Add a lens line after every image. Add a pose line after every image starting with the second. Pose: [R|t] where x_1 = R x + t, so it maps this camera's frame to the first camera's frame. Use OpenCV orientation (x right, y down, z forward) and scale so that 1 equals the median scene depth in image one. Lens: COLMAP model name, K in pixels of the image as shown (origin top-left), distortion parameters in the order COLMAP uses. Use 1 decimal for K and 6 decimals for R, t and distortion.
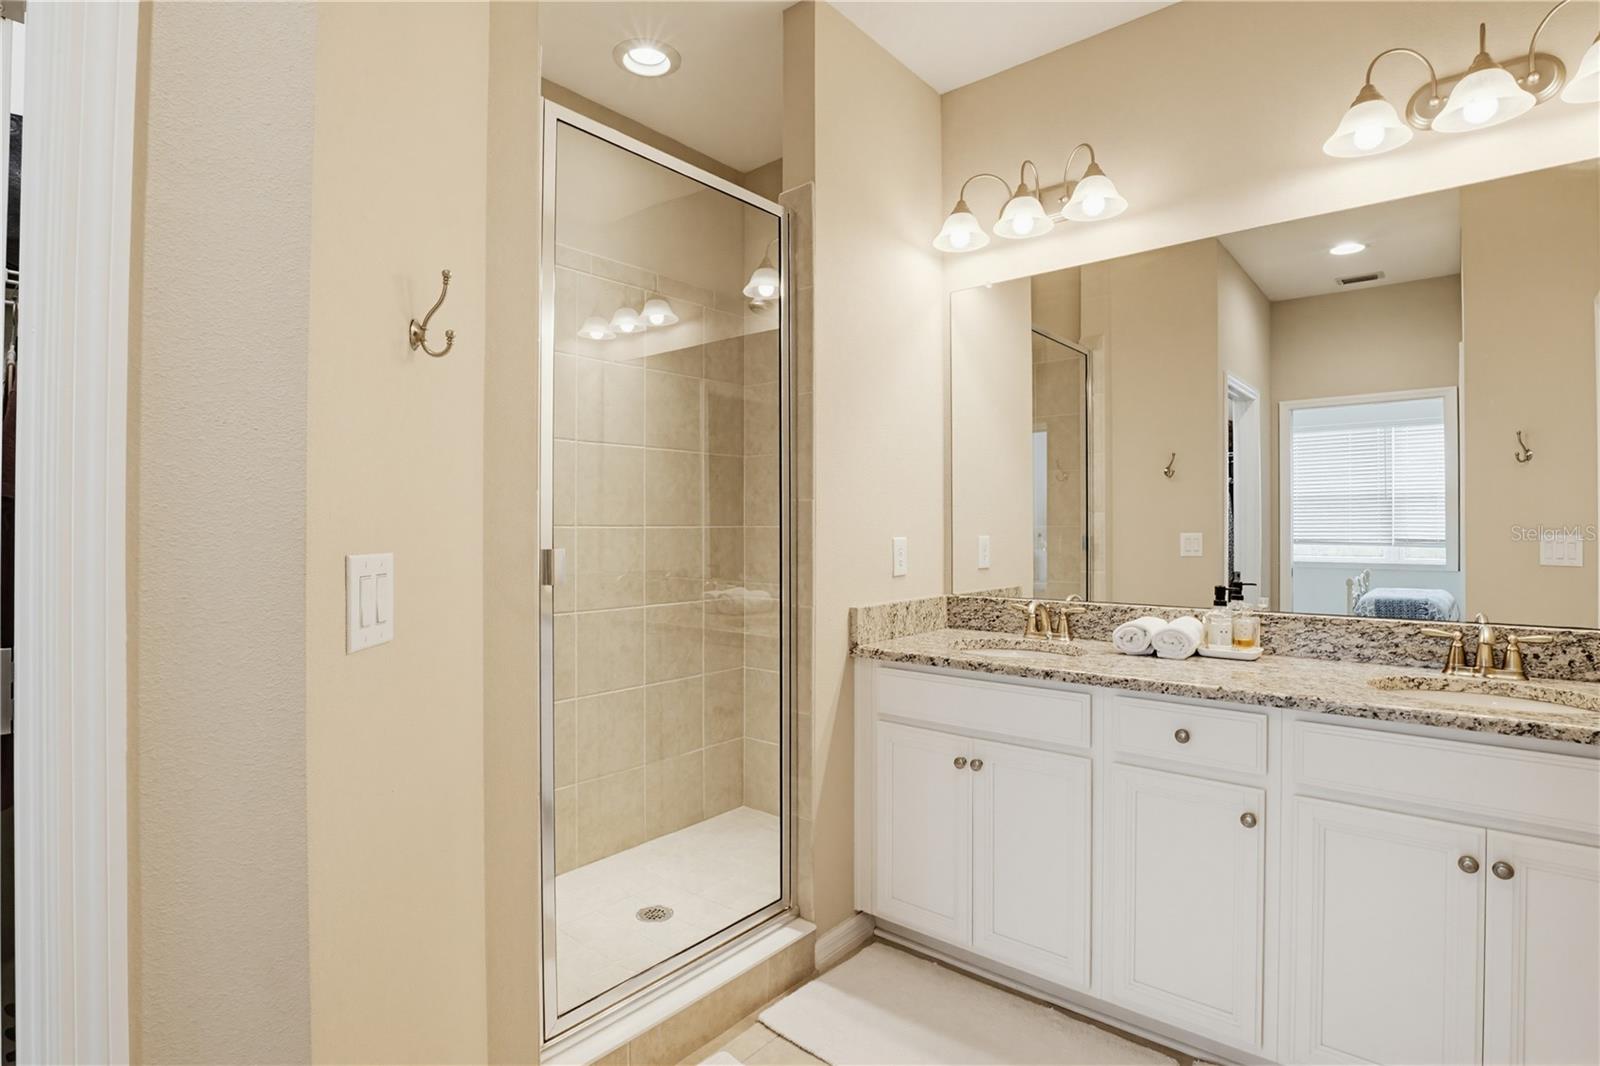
lens RADIAL K [[790.8, 0, 817.6], [0, 790.8, 517.2], [0, 0, 1]] dist [-0.026658, 0.000656]
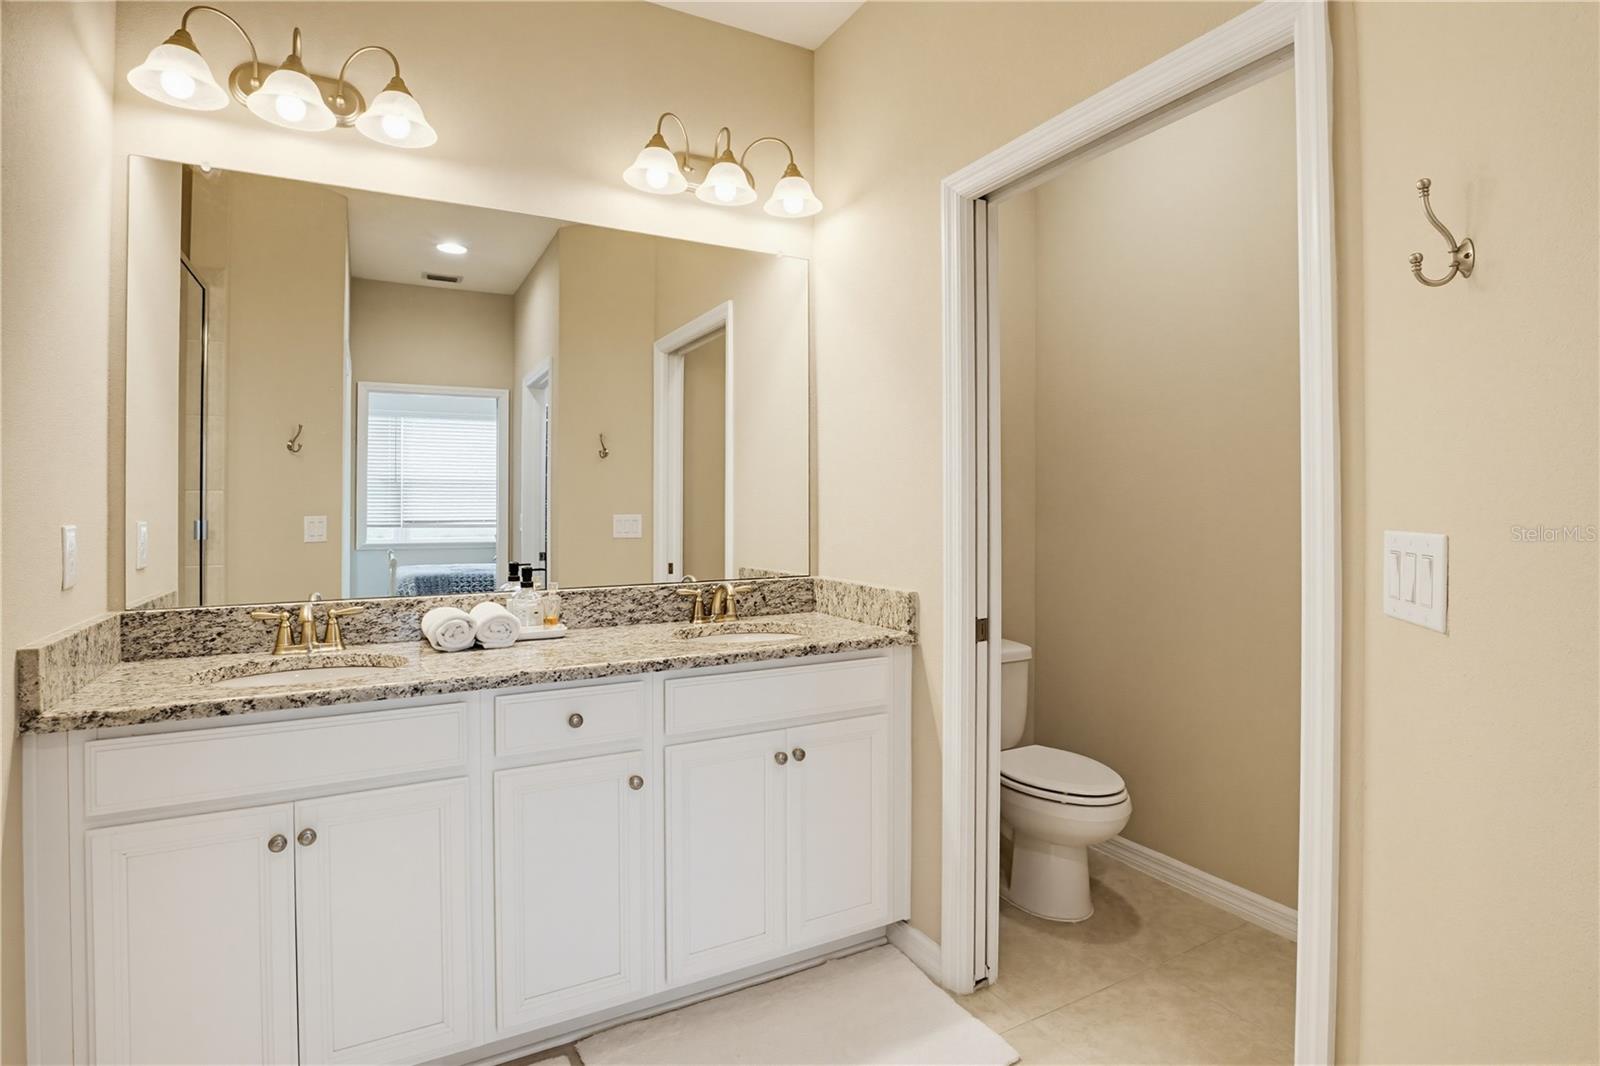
lens RADIAL K [[798.9, 0, 796.9], [0, 798.9, 501.6], [0, 0, 1]] dist [-0.031774, 0.000826]
pose [[0.372652, 0.008240, 0.927935, -0.299084], [-0.009224, 0.999944, -0.005175, 0.006635], [-0.927925, -0.006631, 0.372707, 0.315706]]
